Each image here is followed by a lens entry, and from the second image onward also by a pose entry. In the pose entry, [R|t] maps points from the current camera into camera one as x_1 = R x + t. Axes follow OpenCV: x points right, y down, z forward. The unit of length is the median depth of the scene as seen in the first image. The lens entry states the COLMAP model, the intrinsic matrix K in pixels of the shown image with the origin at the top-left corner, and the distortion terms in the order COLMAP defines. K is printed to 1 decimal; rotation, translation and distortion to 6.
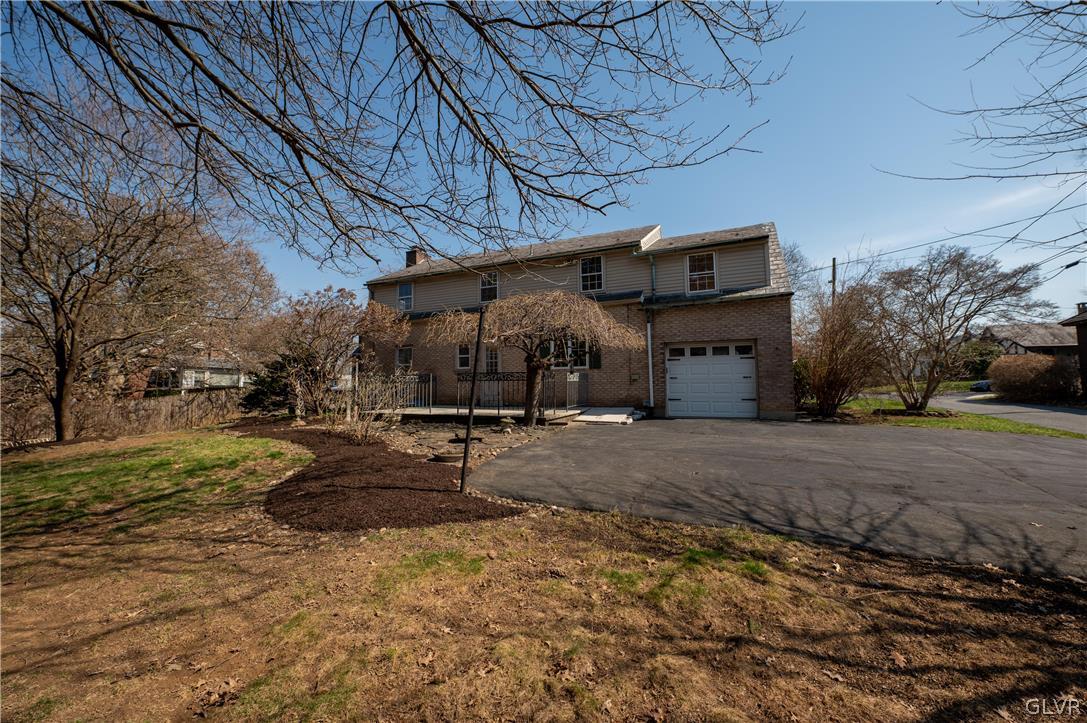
lens RADIAL K [[426.2, 0, 545.8], [0, 426.2, 358.1], [0, 0, 1]] dist [-0.018888, -0.001594]
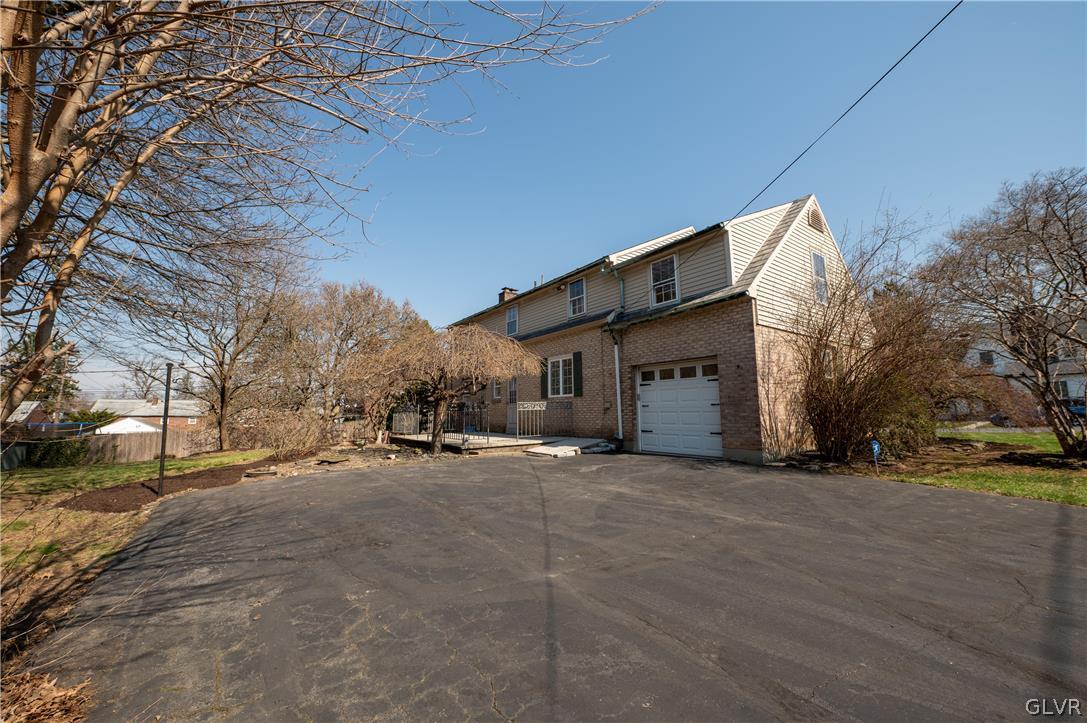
lens RADIAL K [[426.2, 0, 539.8], [0, 426.2, 360.3], [0, 0, 1]] dist [-0.018888, -0.001594]
pose [[0.867883, -0.060569, -0.493062, 0.552320], [0.033421, 0.997409, -0.063698, 0.002198], [0.495643, 0.038804, 0.867659, 0.145662]]
